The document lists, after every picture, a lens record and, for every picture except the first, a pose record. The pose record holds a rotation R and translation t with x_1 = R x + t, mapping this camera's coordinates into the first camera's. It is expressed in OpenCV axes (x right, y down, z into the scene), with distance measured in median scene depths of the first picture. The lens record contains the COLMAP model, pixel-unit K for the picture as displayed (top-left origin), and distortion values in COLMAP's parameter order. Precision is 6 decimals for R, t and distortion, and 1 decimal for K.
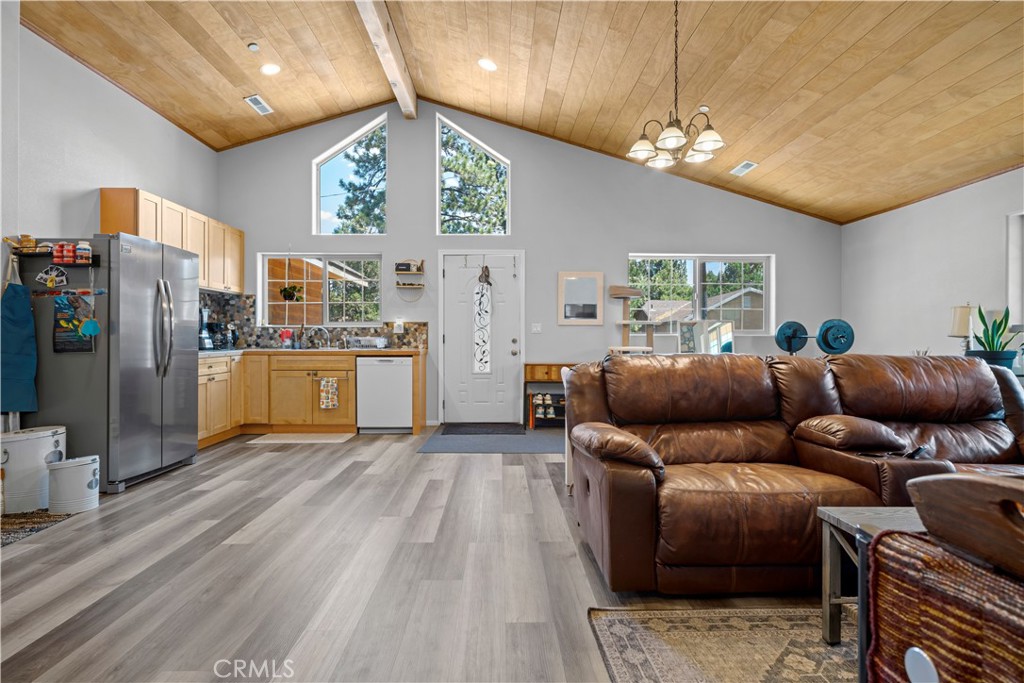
lens RADIAL K [[528.8, 0, 511.4], [0, 528.8, 338.5], [0, 0, 1]] dist [-0.008987, 0.003449]
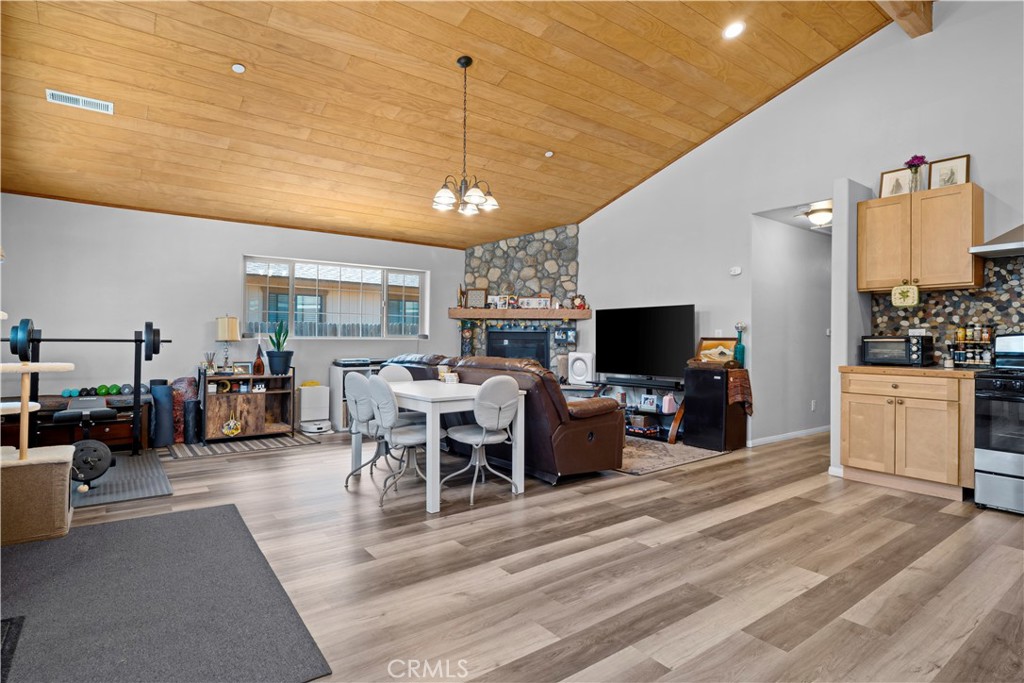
lens RADIAL K [[528.8, 0, 512.1], [0, 528.8, 337.7], [0, 0, 1]] dist [-0.008987, 0.003449]
pose [[-0.582134, -0.002579, 0.813088, -0.972655], [-0.007157, 0.999972, -0.001952, -0.027868], [-0.813061, -0.006955, -0.582137, 1.981802]]
